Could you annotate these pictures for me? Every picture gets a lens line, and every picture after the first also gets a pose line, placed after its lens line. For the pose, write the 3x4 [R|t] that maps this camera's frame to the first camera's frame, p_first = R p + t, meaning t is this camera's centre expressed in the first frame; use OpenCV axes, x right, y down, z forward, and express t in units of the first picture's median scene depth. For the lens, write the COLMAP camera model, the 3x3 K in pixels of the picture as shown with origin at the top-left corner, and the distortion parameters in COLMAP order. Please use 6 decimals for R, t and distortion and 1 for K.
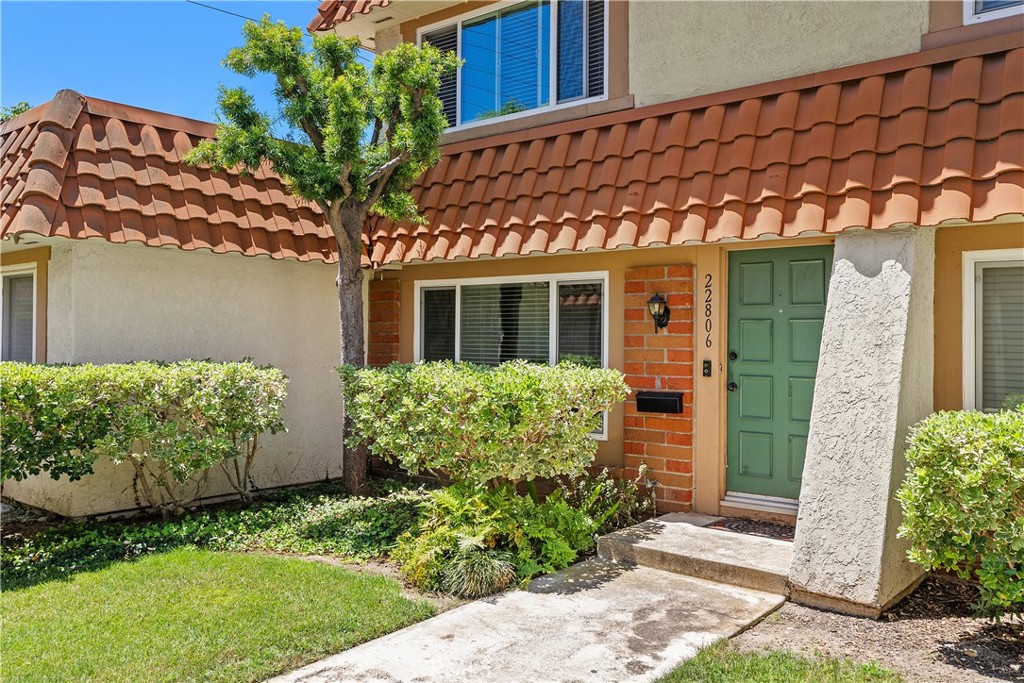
lens RADIAL K [[827.2, 0, 511.4], [0, 827.2, 341.1], [0, 0, 1]] dist [-0.013826, -0.001949]
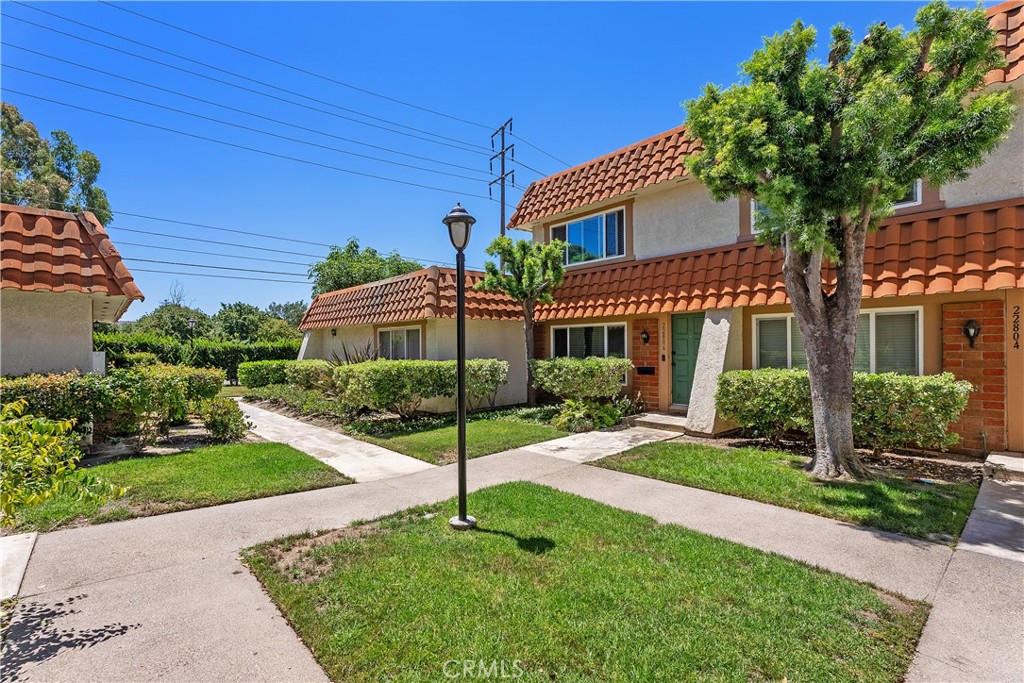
lens RADIAL K [[459.3, 0, 529.7], [0, 459.3, 366.9], [0, 0, 1]] dist [-0.005795, 0.001629]
pose [[0.992384, -0.016877, -0.122021, -0.014574], [0.022330, 0.998806, 0.043462, -0.012623], [0.121142, -0.045855, 0.991576, -0.548085]]
